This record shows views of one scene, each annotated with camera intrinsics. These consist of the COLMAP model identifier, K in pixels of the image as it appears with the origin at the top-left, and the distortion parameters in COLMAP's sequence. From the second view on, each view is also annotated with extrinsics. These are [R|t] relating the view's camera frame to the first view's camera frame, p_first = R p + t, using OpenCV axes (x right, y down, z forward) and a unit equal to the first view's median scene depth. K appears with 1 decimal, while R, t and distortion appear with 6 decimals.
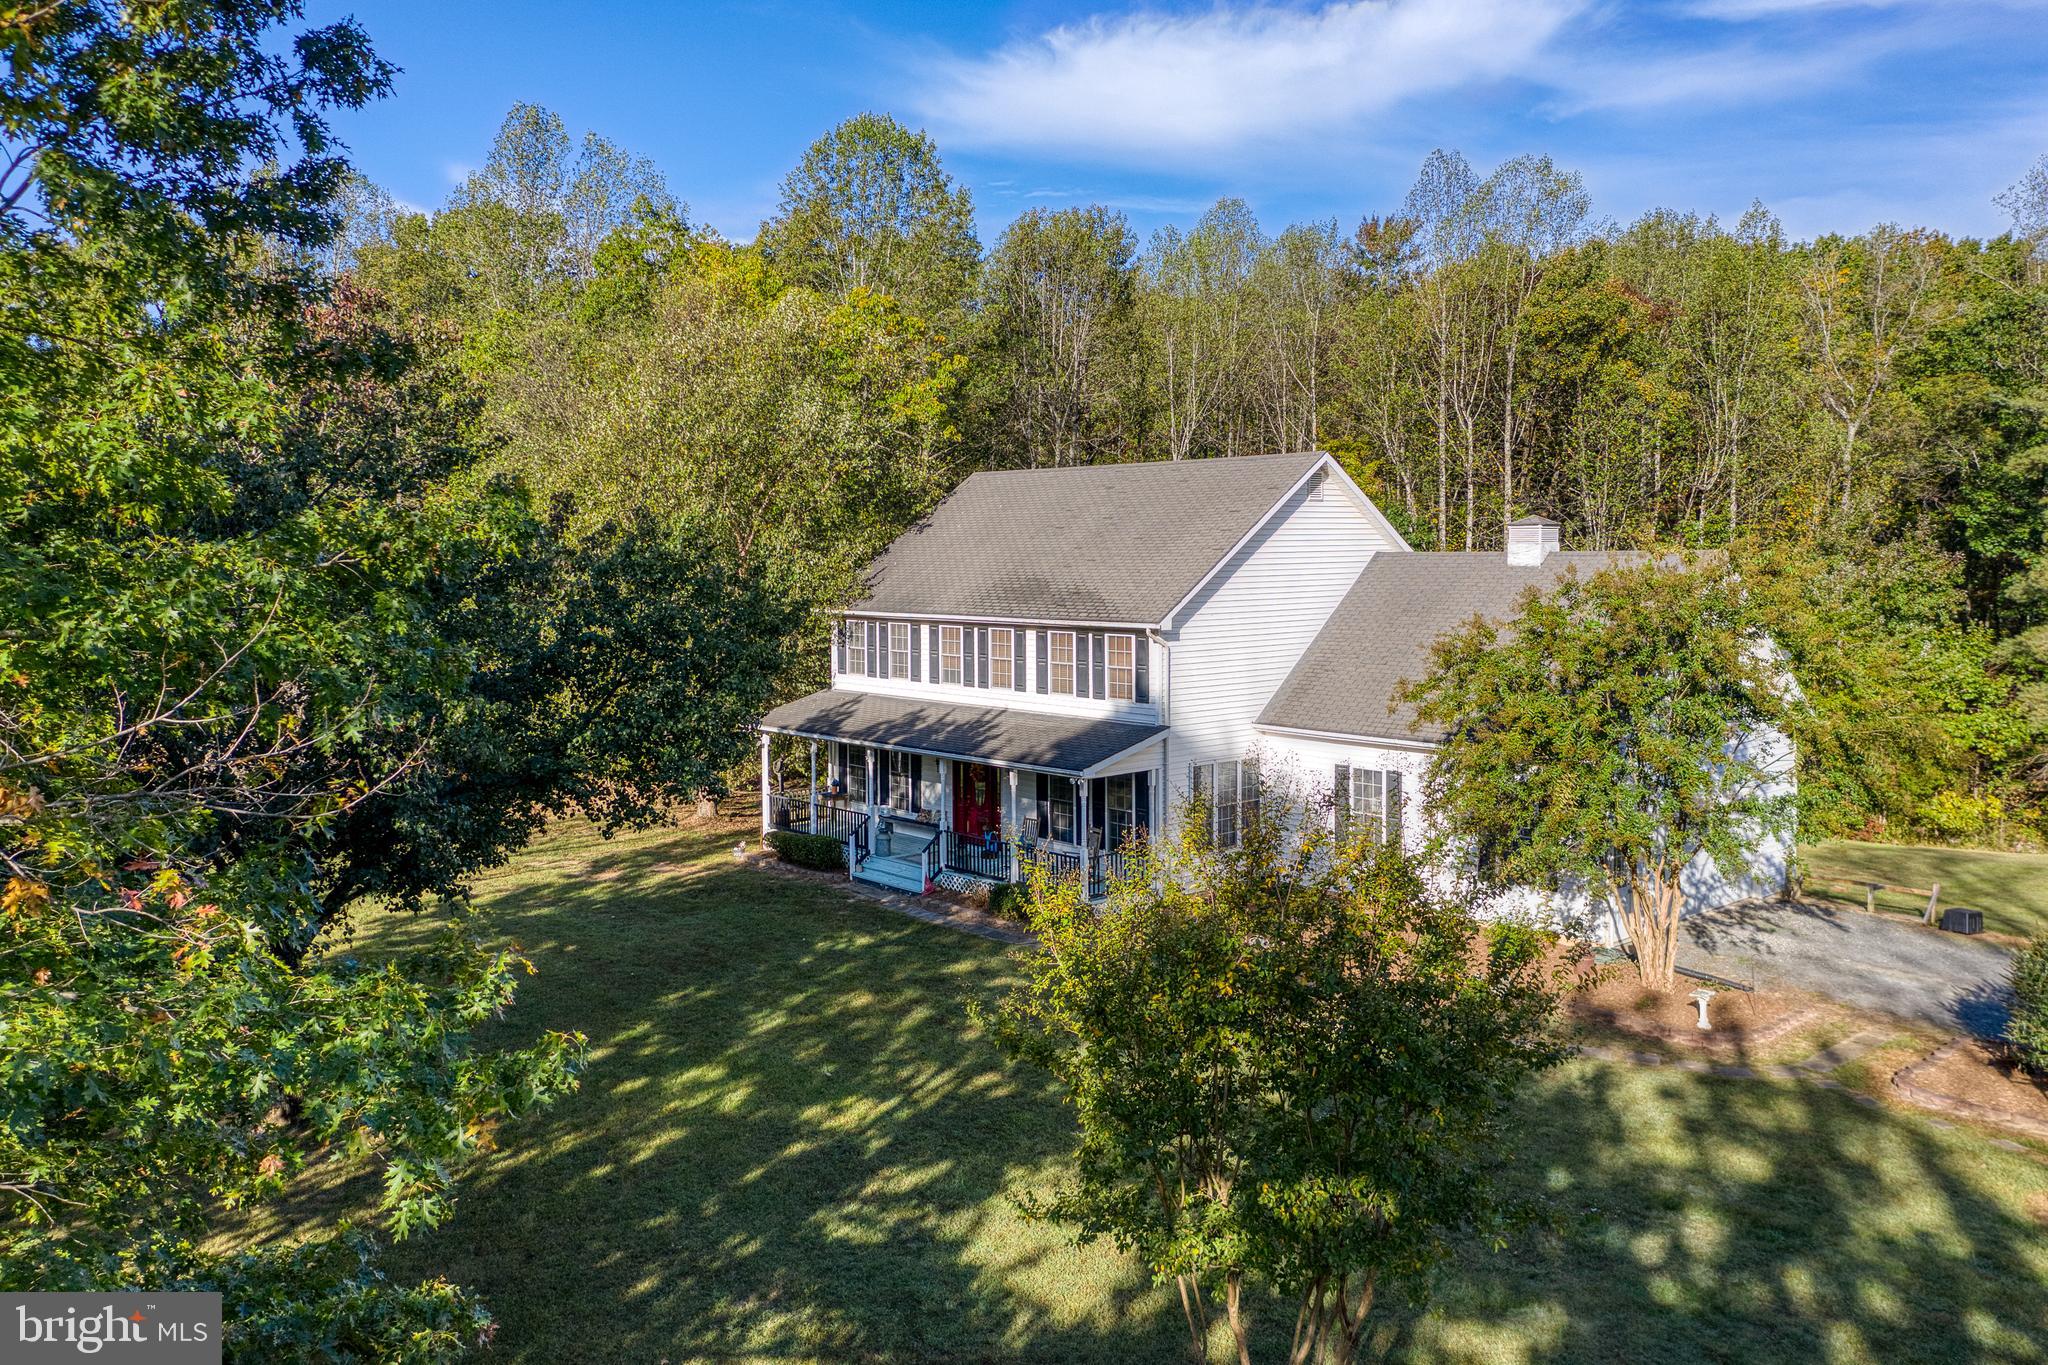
lens RADIAL K [[1660.5, 0, 1024.0], [0, 1660.5, 682.5], [0, 0, 1]] dist [0.068980, 0.001489]
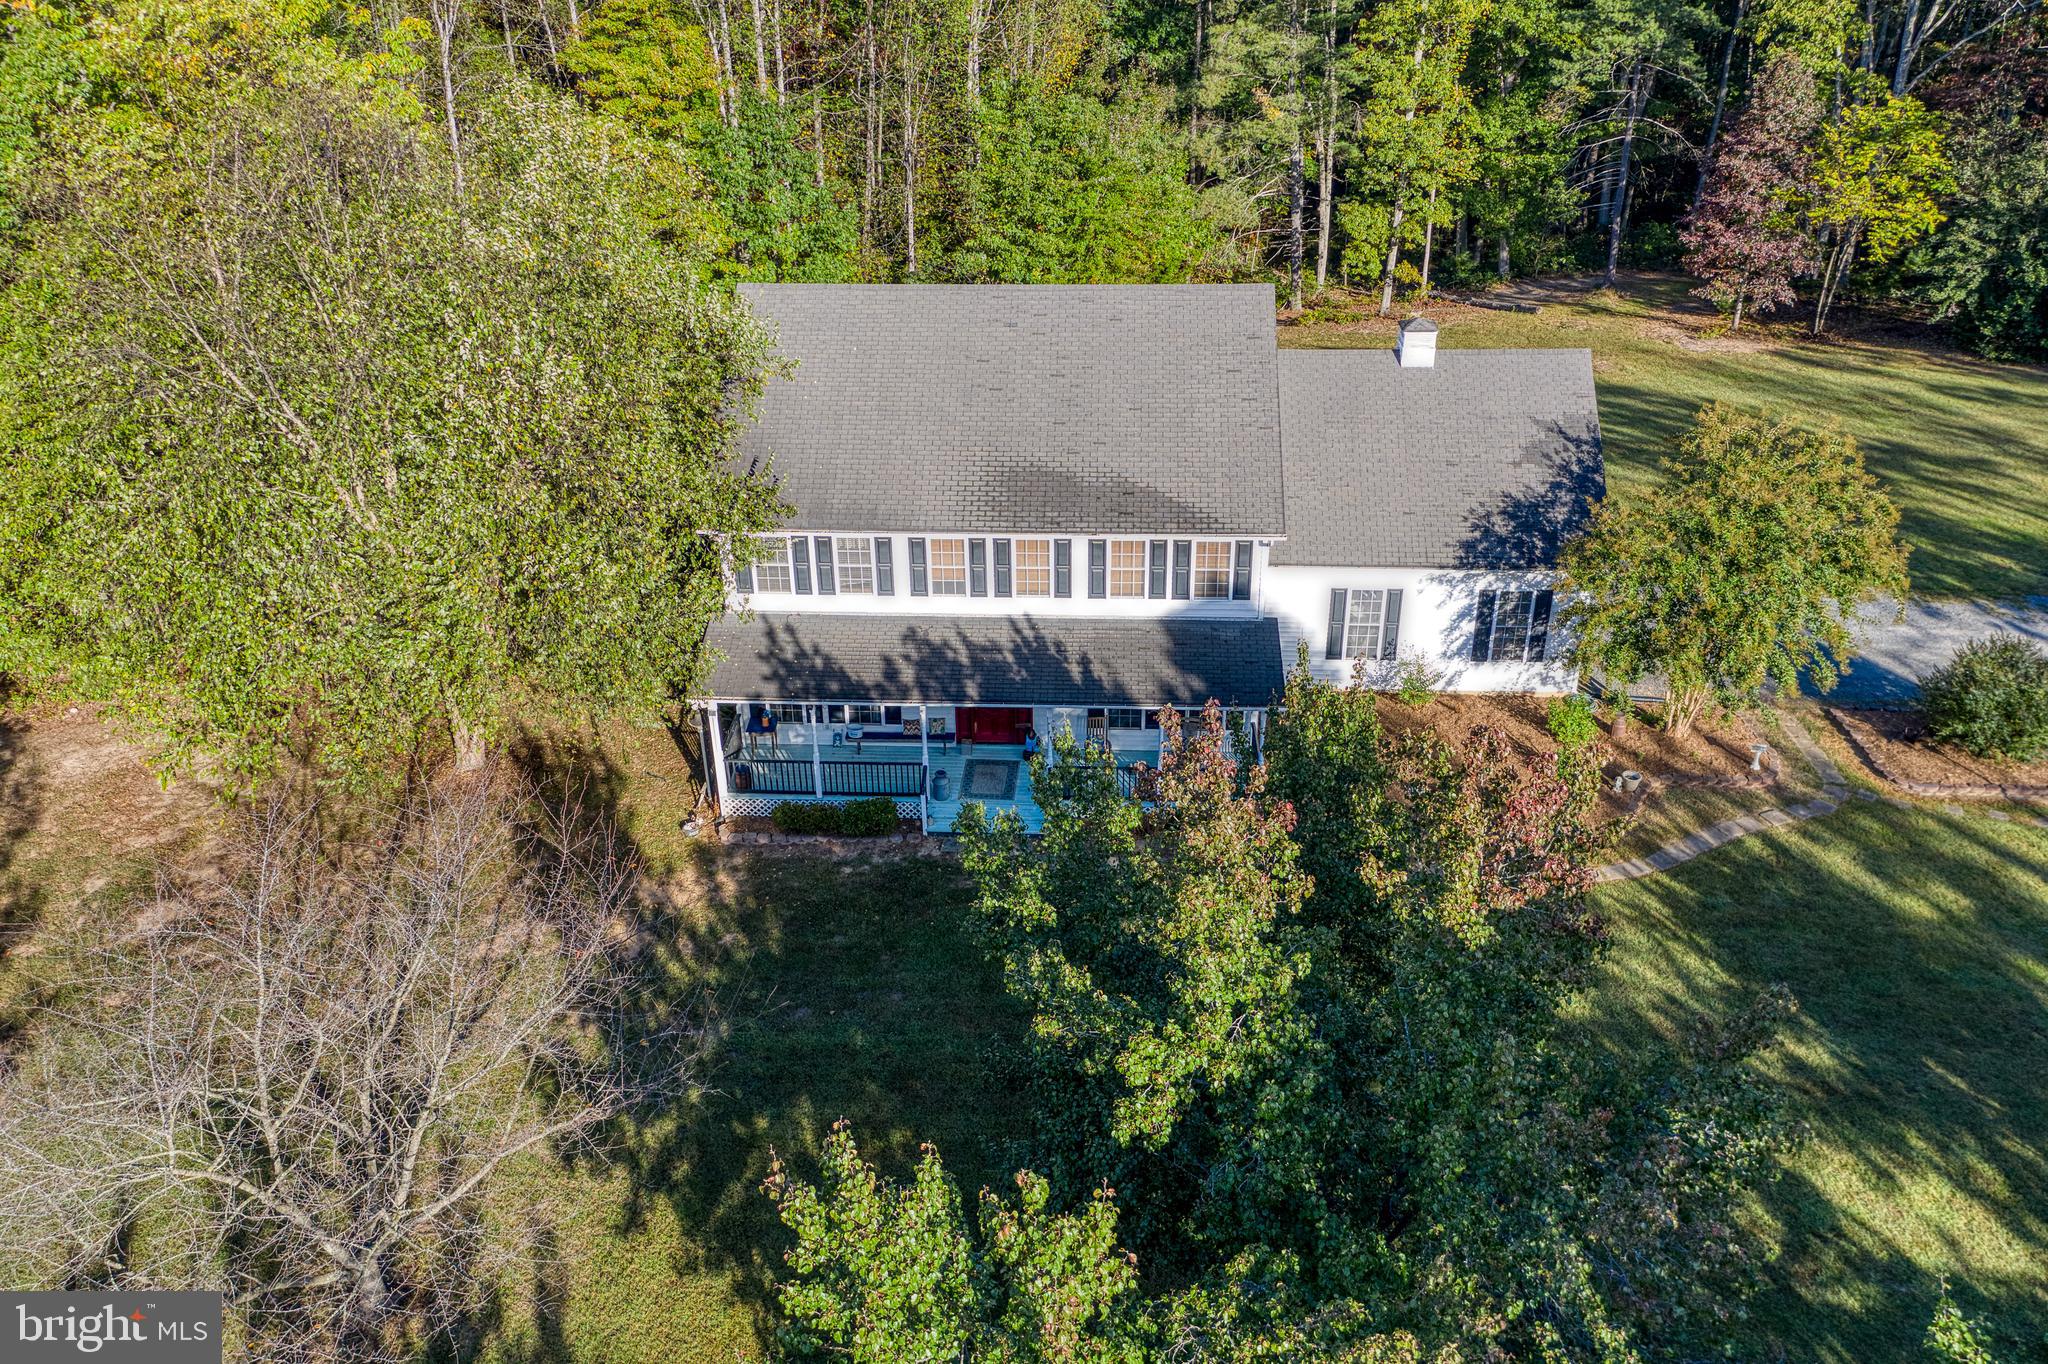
lens RADIAL K [[1660.5, 0, 1024.0], [0, 1660.5, 682.0], [0, 0, 1]] dist [0.068980, 0.001489]
pose [[0.702843, -0.348752, 0.619987, -0.610721], [0.064950, 0.899392, 0.432291, -0.355162], [-0.708374, -0.263564, 0.654783, 0.375723]]
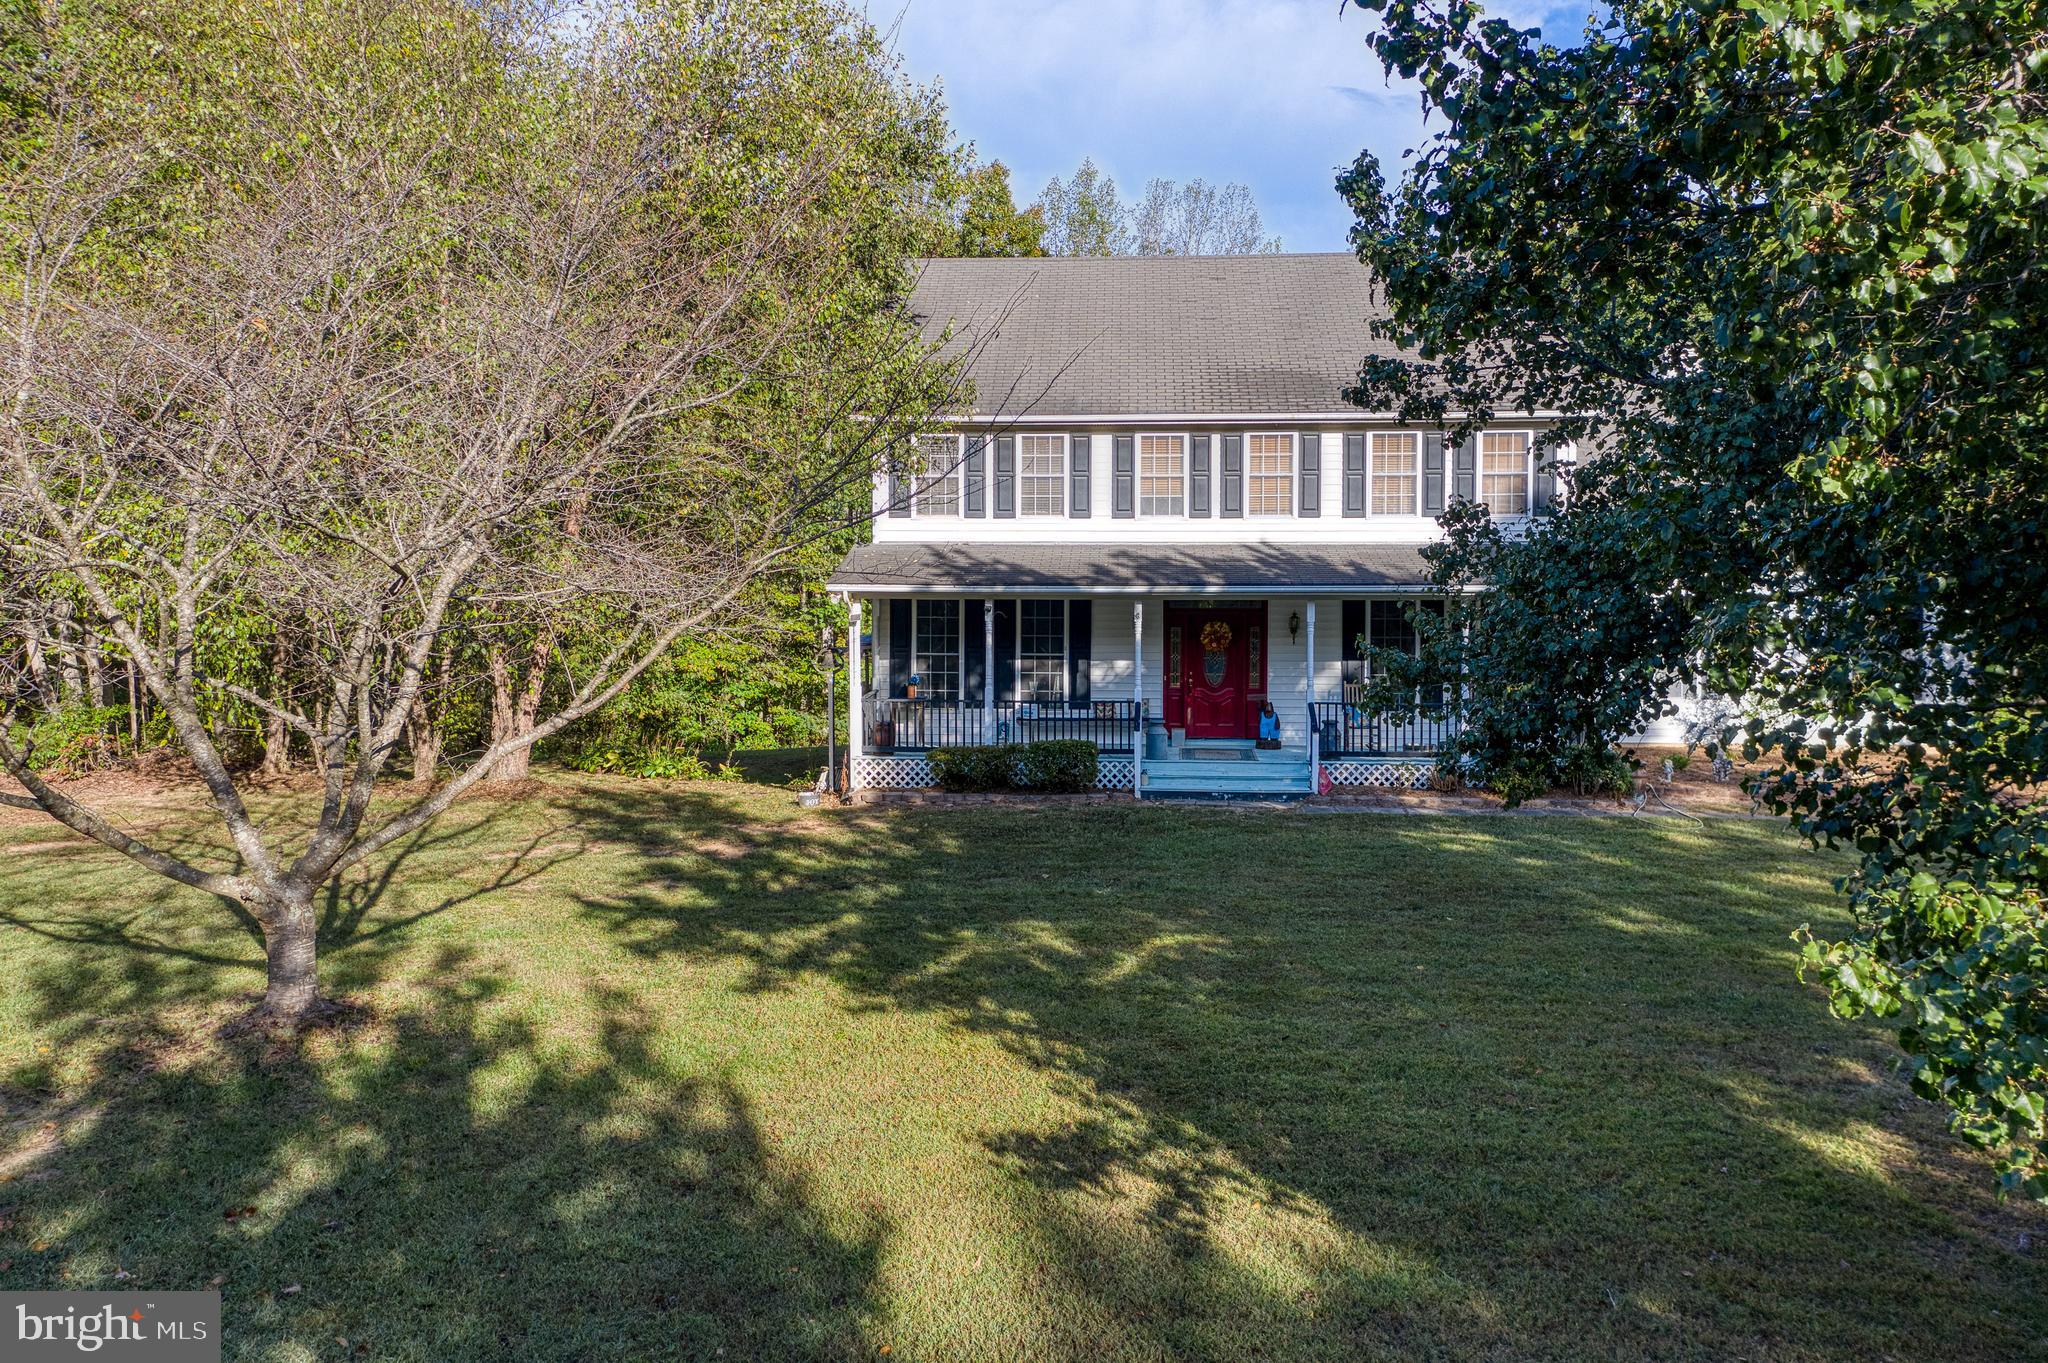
lens RADIAL K [[1660.5, 0, 1024.0], [0, 1660.5, 681.5], [0, 0, 1]] dist [0.068980, 0.001489]
pose [[0.703770, -0.045286, 0.708983, -0.605237], [0.057622, 0.998317, 0.006569, 0.064797], [-0.708087, 0.036230, 0.705195, 0.562343]]
